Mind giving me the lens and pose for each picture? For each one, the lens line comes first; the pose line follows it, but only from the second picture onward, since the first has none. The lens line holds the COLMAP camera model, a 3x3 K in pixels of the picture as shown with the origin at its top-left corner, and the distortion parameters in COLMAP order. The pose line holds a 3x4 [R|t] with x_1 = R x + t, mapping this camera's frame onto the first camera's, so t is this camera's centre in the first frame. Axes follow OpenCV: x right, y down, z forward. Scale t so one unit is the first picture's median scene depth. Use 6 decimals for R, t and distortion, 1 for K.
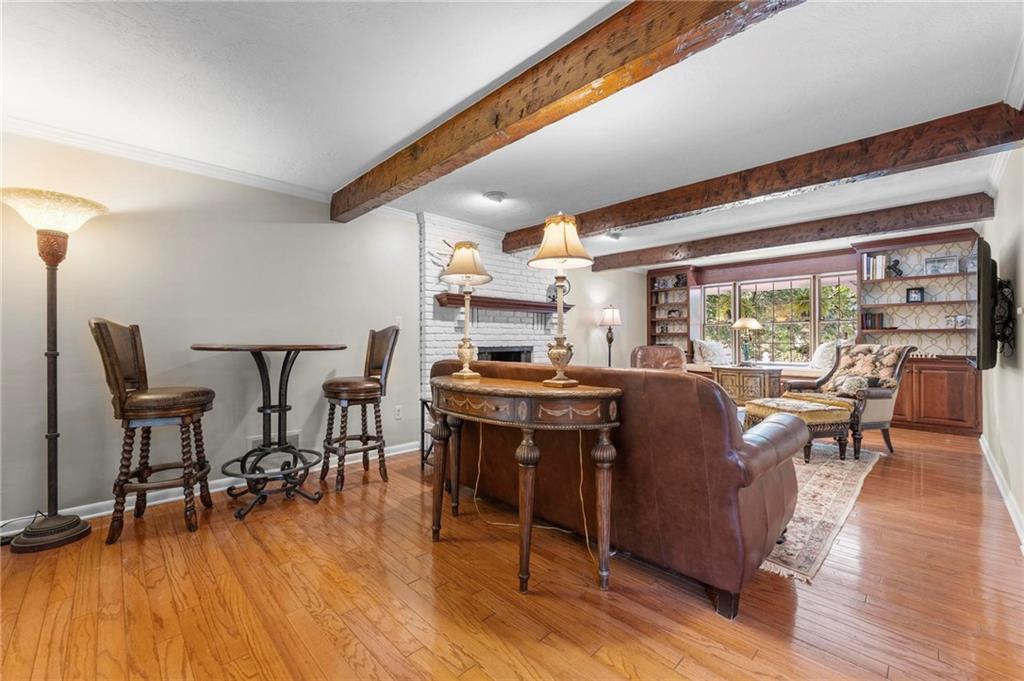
lens RADIAL K [[415.1, 0, 507.5], [0, 415.1, 337.6], [0, 0, 1]] dist [0.001122, 0.000050]
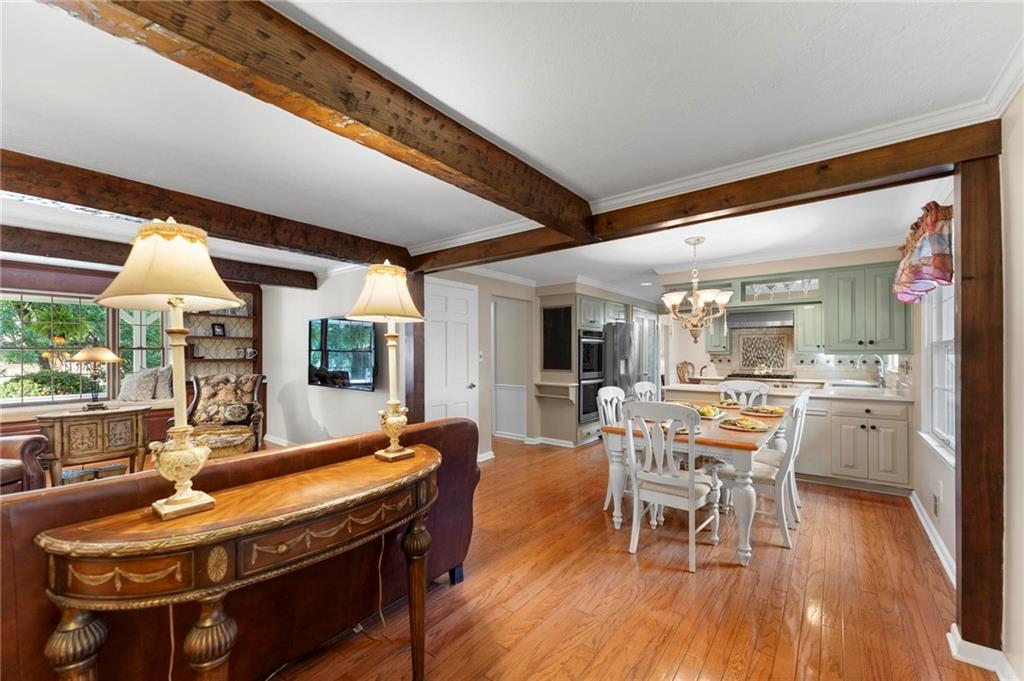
lens RADIAL K [[410.9, 0, 508.6], [0, 410.9, 351.6], [0, 0, 1]] dist [0.001168, 0.000022]
pose [[-0.131871, 0.001334, 0.991266, -0.318443], [-0.004956, 0.999986, -0.002005, -0.044763], [-0.991255, -0.005177, -0.131862, 0.355141]]
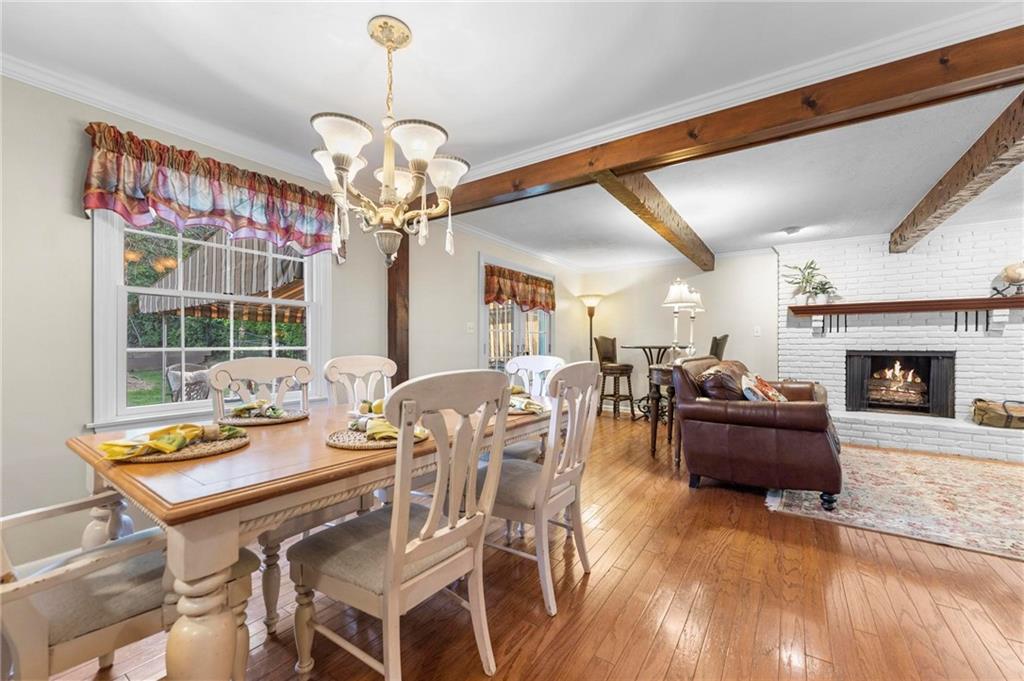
lens RADIAL K [[409.8, 0, 509.2], [0, 409.8, 345.2], [0, 0, 1]] dist [-0.001770, 0.000382]
pose [[0.201684, 0.003518, -0.979444, 0.766035], [0.004902, 0.999977, 0.004602, 0.000766], [0.979438, -0.005729, 0.201662, -0.068890]]
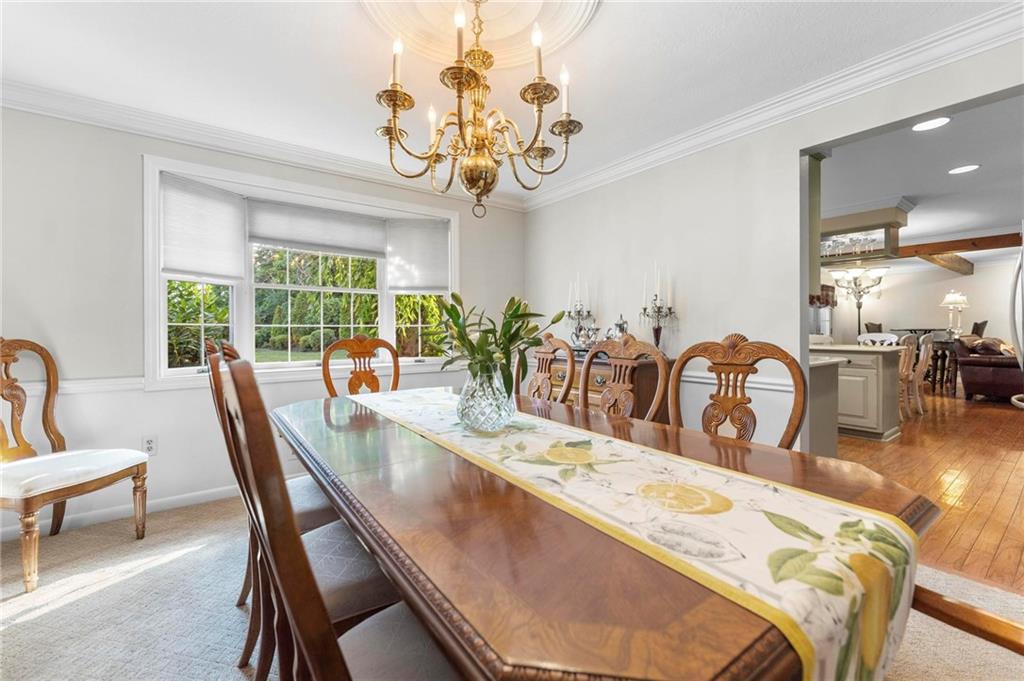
lens RADIAL K [[427.6, 0, 512.5], [0, 427.6, 332.5], [0, 0, 1]] dist [-0.002657, -0.000397]
pose [[-0.132326, 0.008813, -0.991167, 1.689731], [0.013307, 0.999886, 0.007114, -0.009909], [0.991117, -0.012249, -0.132428, -0.879705]]
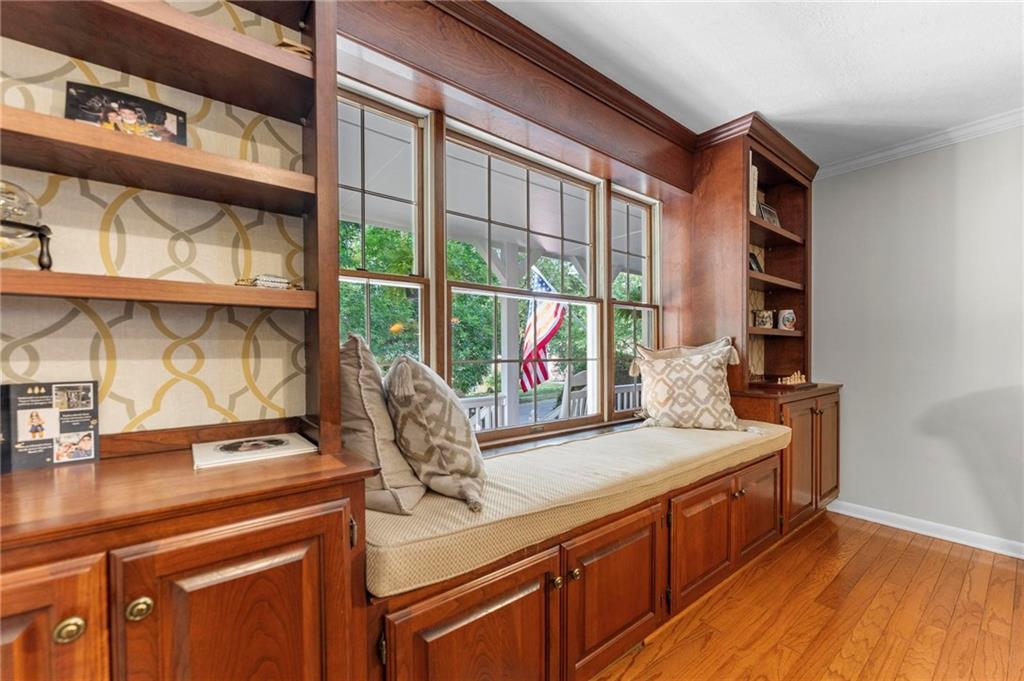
lens RADIAL K [[409.8, 0, 509.2], [0, 409.8, 345.2], [0, 0, 1]] dist [-0.001770, 0.000382]
pose [[0.104122, 0.002292, 0.994562, 0.452383], [-0.005190, 0.999985, -0.001761, 0.007827], [-0.994551, -0.004979, 0.104132, 1.356247]]
